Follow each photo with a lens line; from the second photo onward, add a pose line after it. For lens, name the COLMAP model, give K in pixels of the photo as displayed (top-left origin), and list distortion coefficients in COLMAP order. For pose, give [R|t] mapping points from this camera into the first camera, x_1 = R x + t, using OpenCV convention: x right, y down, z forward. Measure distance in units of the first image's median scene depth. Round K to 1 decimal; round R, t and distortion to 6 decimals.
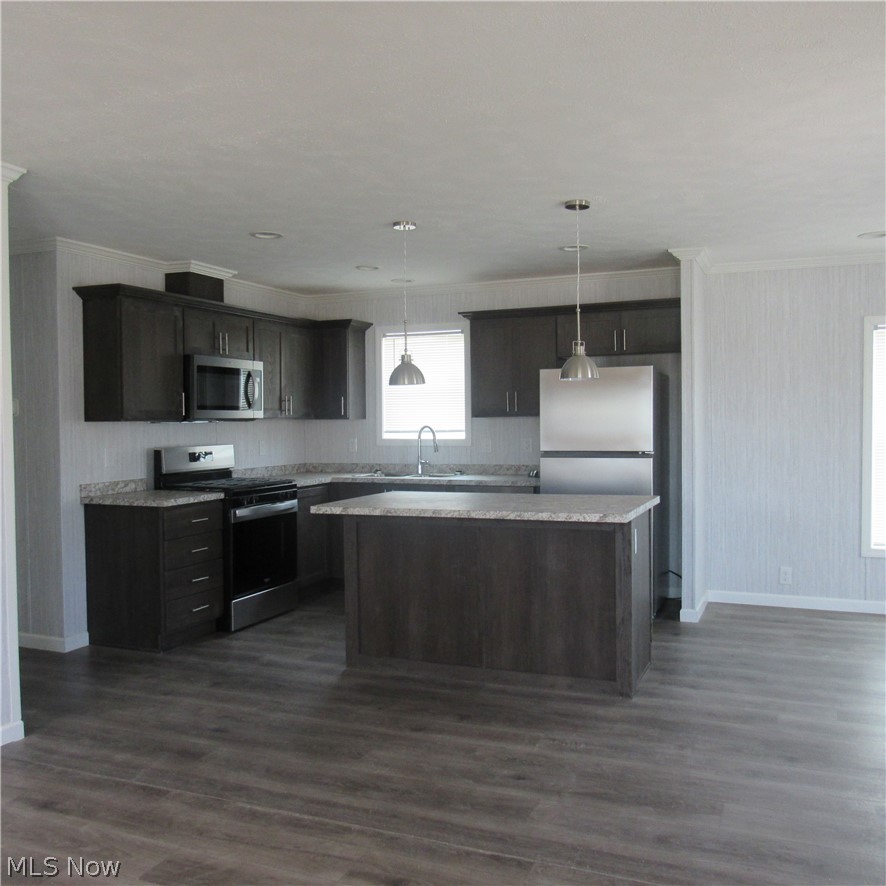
lens RADIAL K [[857.8, 0, 445.7], [0, 857.8, 445.1], [0, 0, 1]] dist [-0.023206, 0.014873]
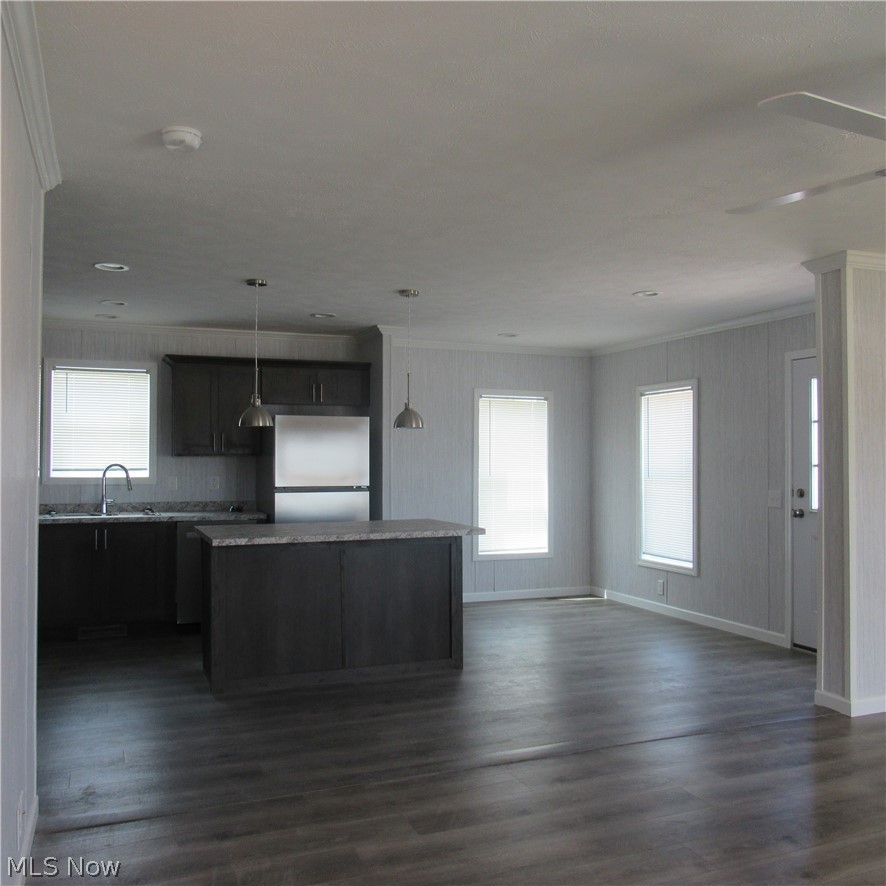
lens RADIAL K [[857.8, 0, 445.7], [0, 857.8, 445.1], [0, 0, 1]] dist [-0.023206, 0.014873]
pose [[0.703274, 0.023780, 0.710521, -0.563217], [0.010972, 0.998958, -0.044294, 0.004463], [-0.710834, 0.038947, 0.702281, 0.046740]]
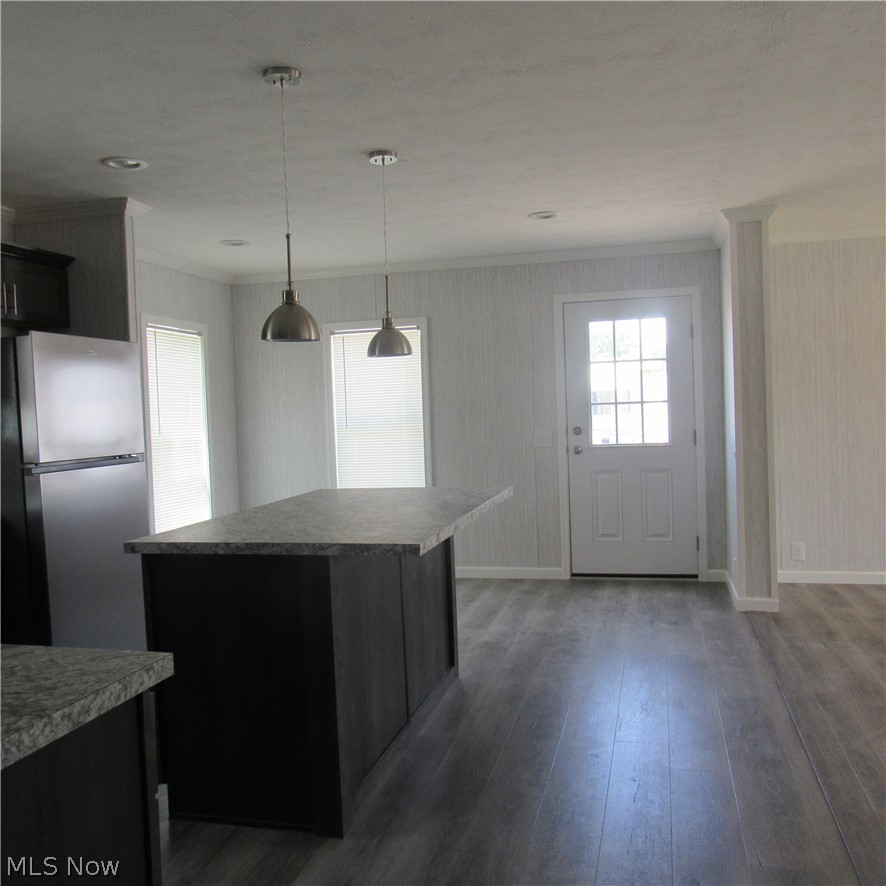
lens RADIAL K [[857.8, 0, 445.7], [0, 857.8, 445.1], [0, 0, 1]] dist [-0.023206, 0.014873]
pose [[-0.166628, -0.023135, 0.985748, -0.574850], [0.063461, 0.997400, 0.034135, -0.009073], [-0.983975, 0.068245, -0.164727, 0.866837]]
